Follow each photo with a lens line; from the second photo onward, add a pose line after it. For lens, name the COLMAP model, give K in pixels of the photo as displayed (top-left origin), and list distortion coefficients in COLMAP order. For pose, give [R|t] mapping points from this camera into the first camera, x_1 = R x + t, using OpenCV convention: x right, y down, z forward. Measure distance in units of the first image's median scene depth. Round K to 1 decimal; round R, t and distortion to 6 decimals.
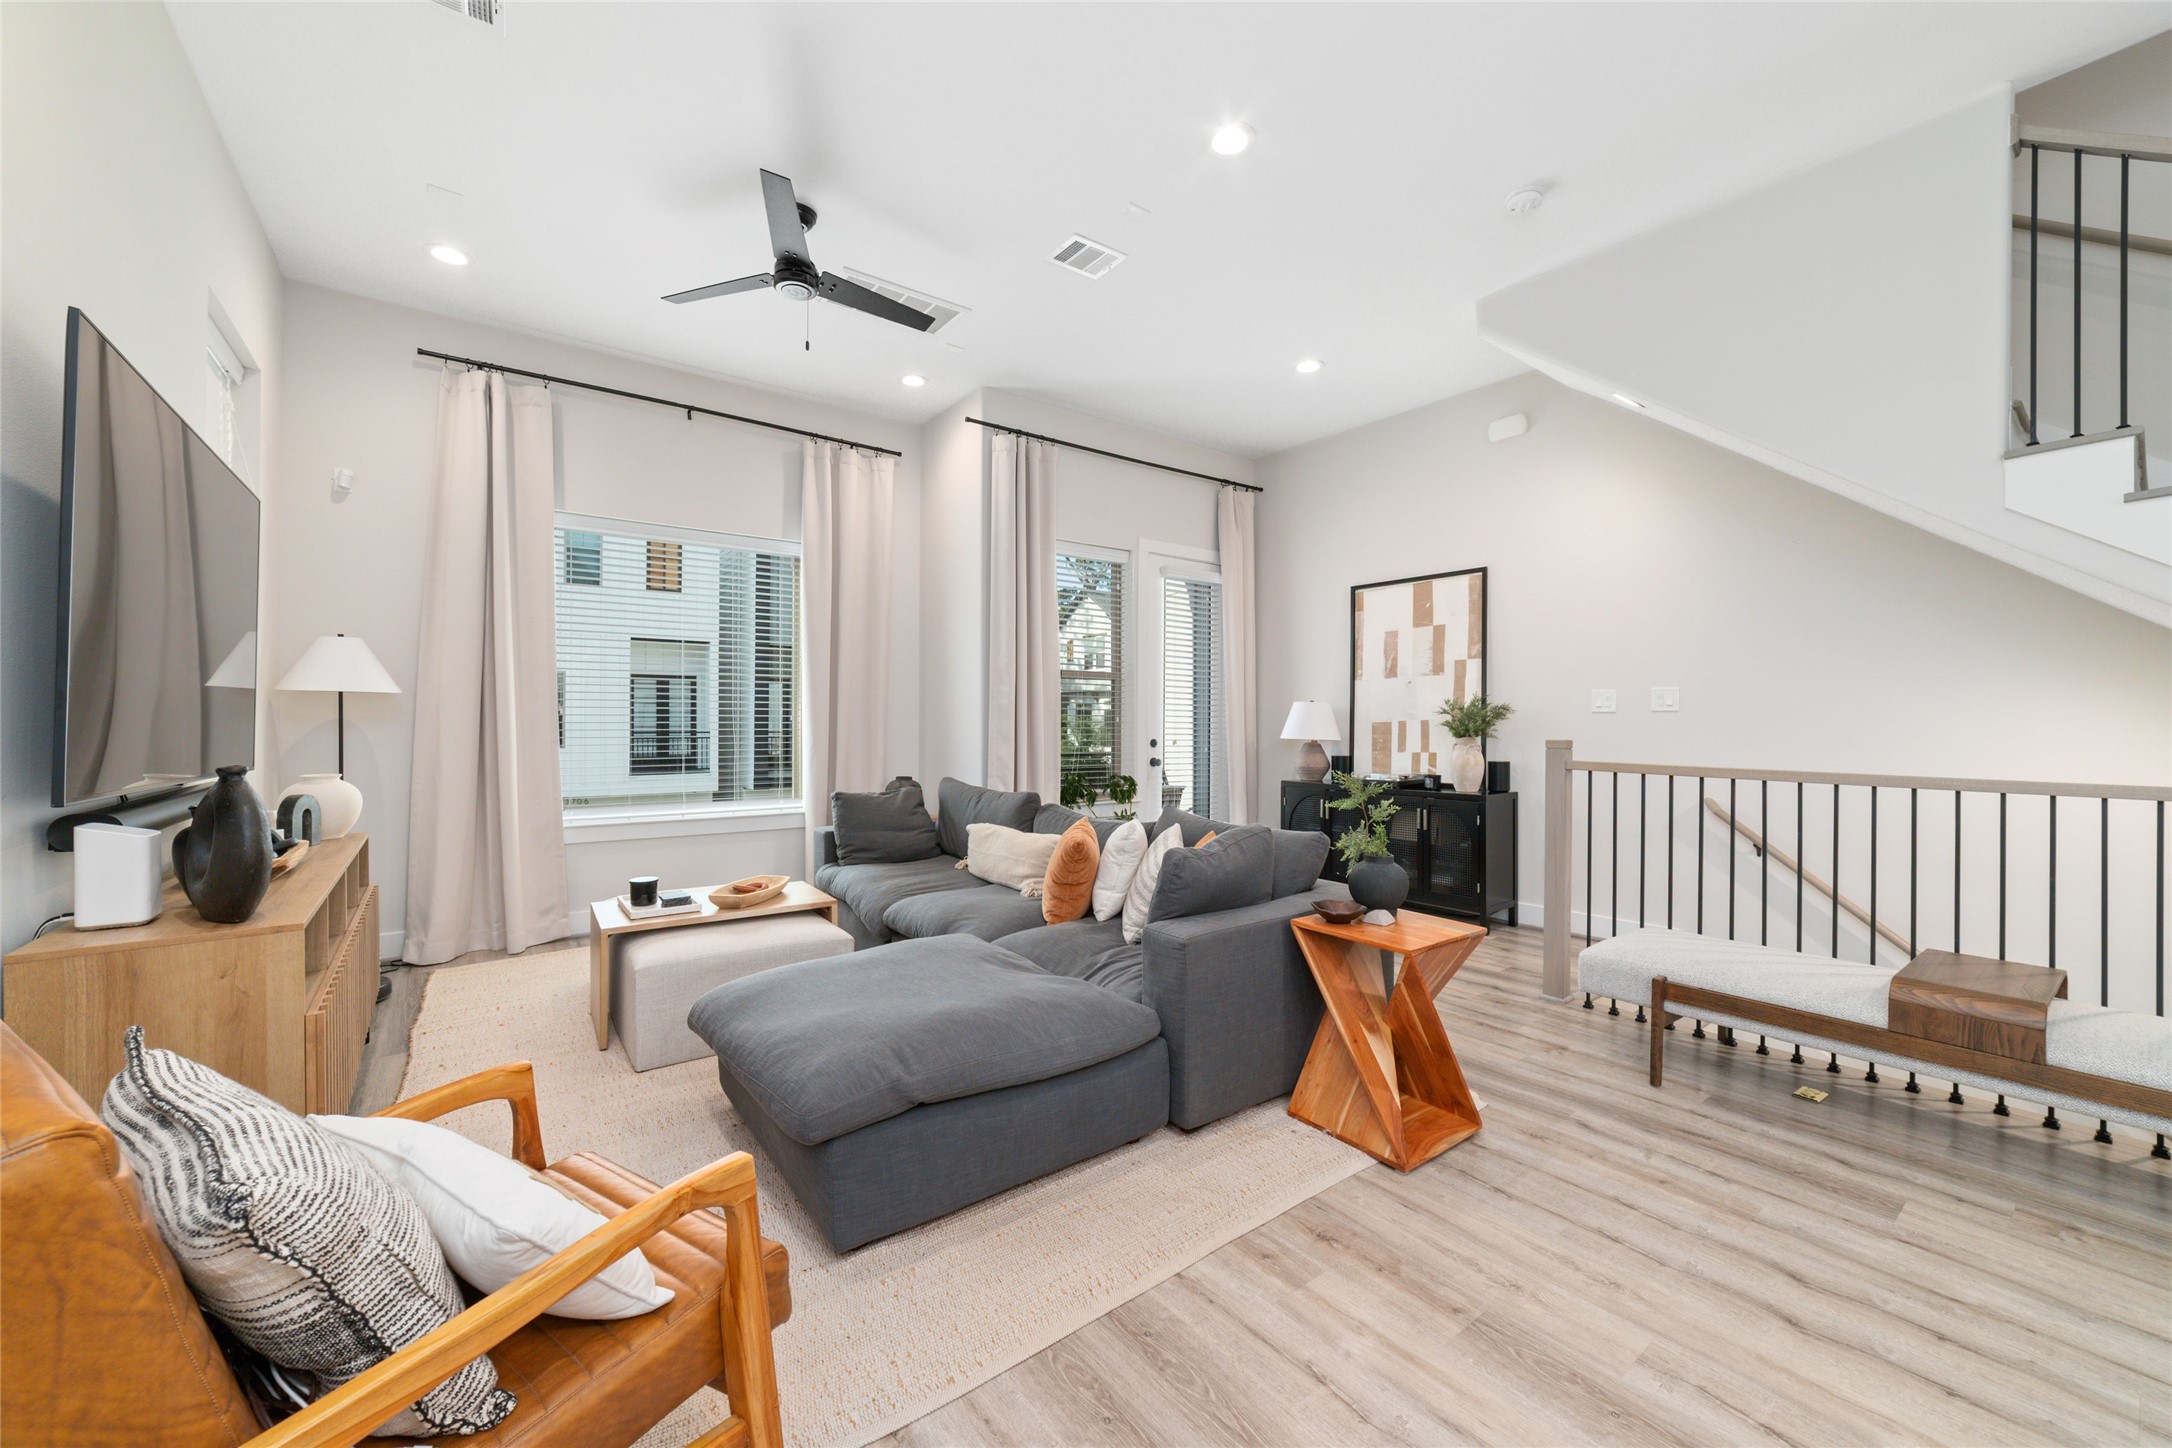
lens RADIAL K [[828.1, 0, 1088.3], [0, 828.1, 726.8], [0, 0, 1]] dist [-0.000321, 0.000551]
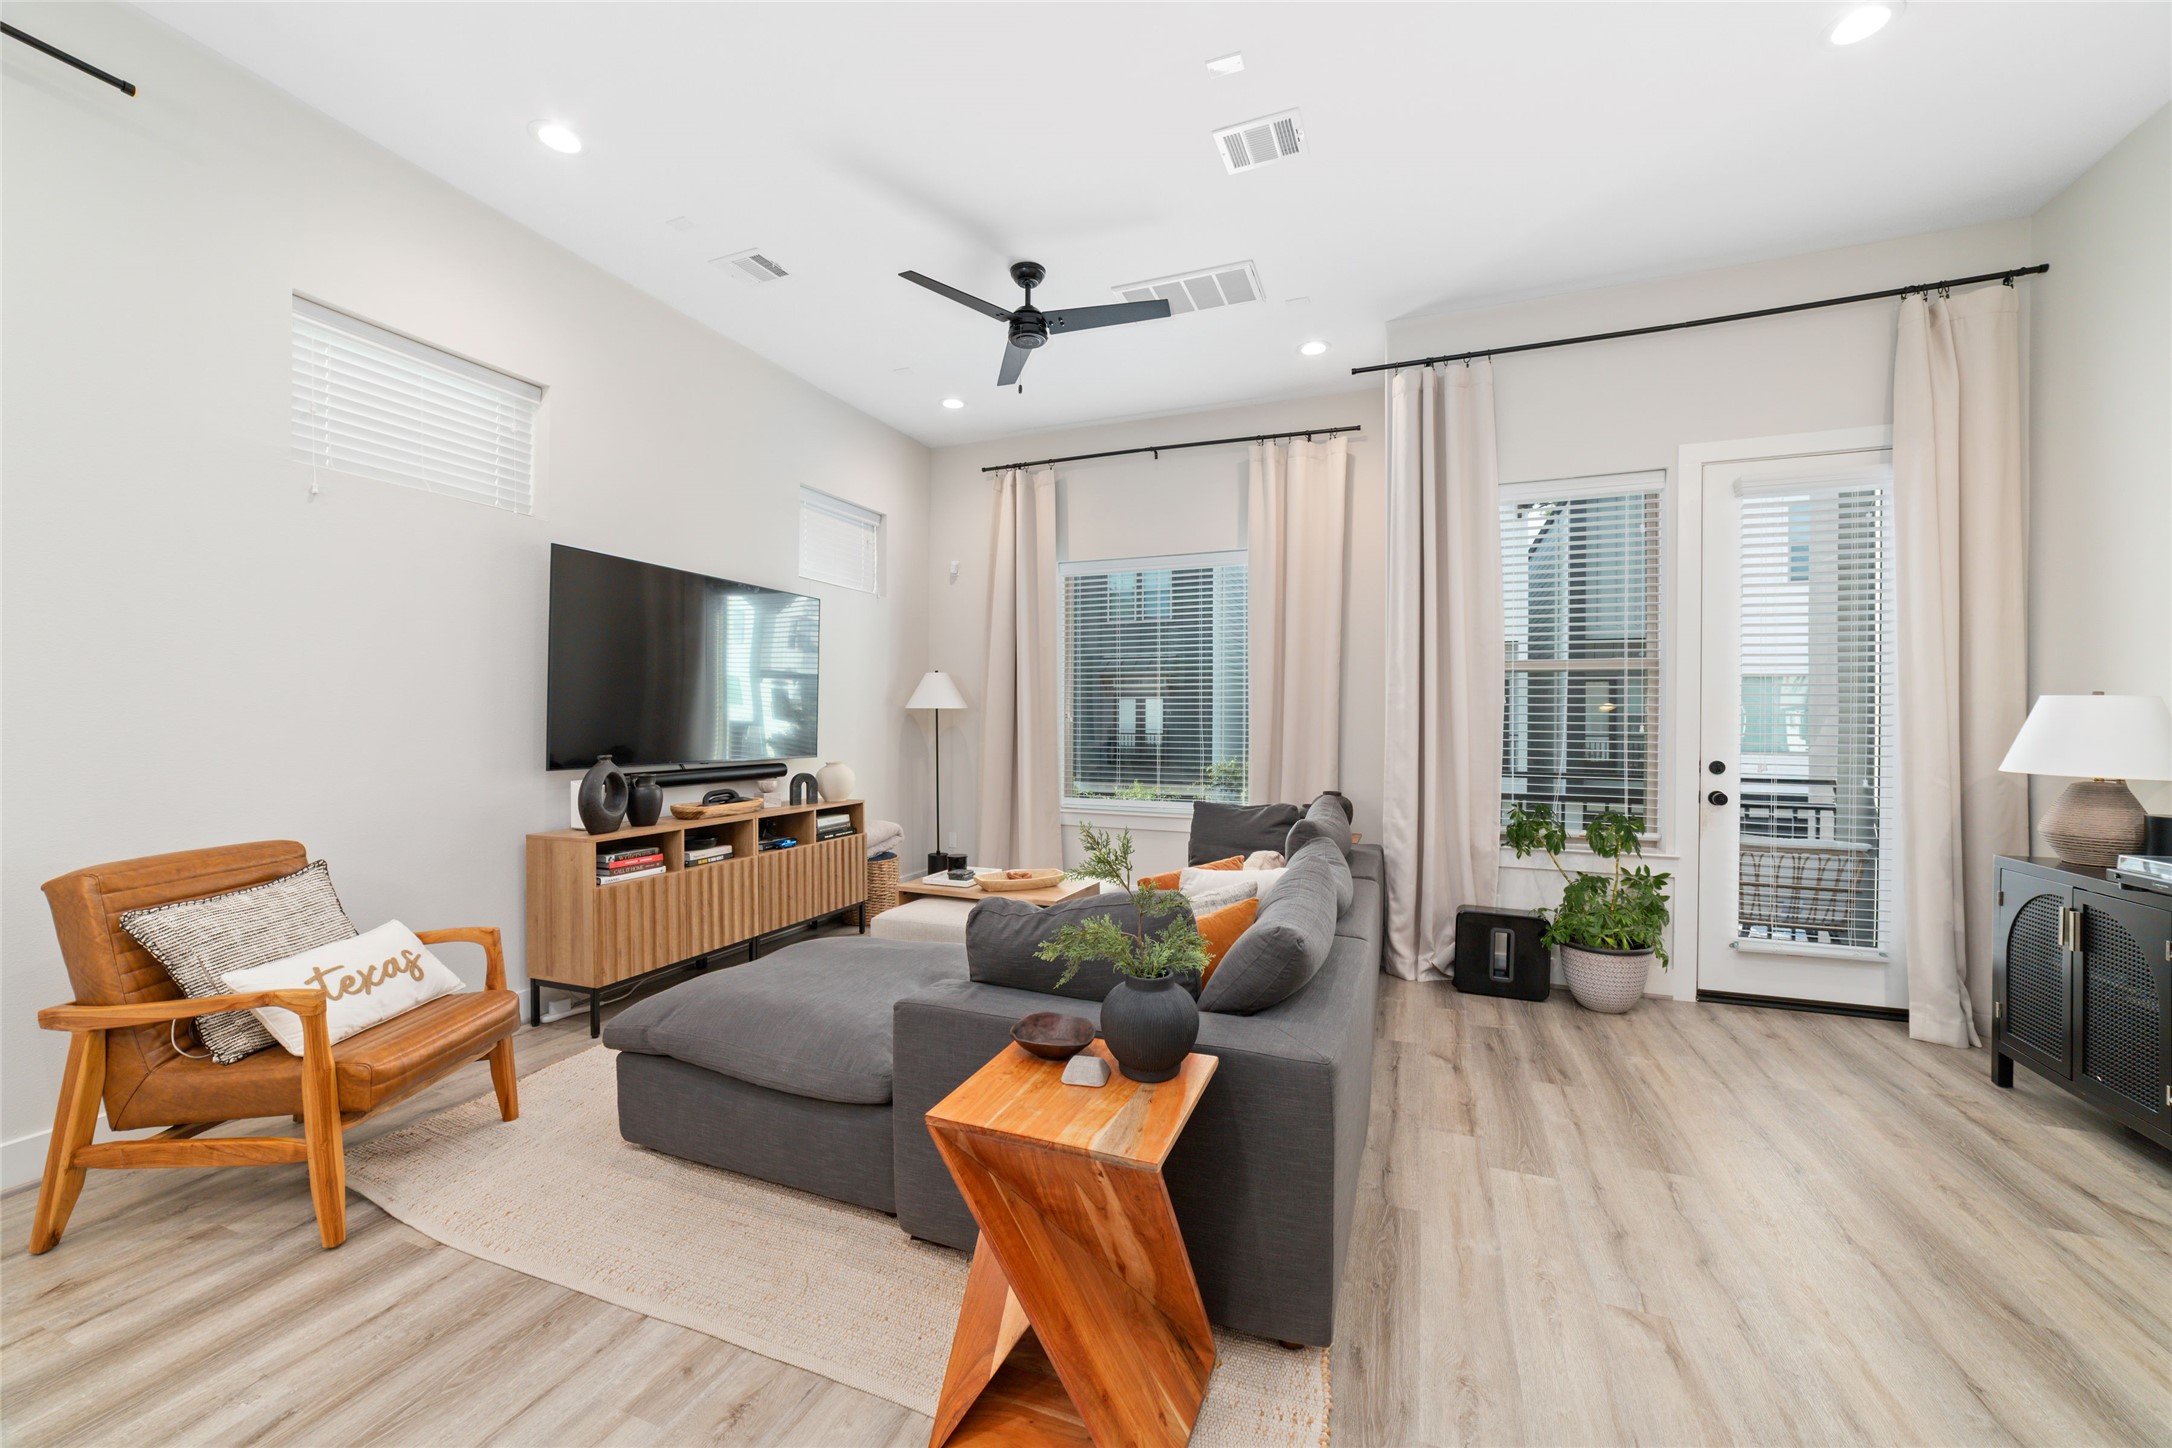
lens RADIAL K [[828.1, 0, 1088.5], [0, 828.1, 714.3], [0, 0, 1]] dist [-0.000321, 0.000551]
pose [[0.524019, 0.000175, -0.851706, 0.435051], [-0.008001, 0.999957, -0.004717, -0.016434], [0.851669, 0.009287, 0.523998, 0.333894]]
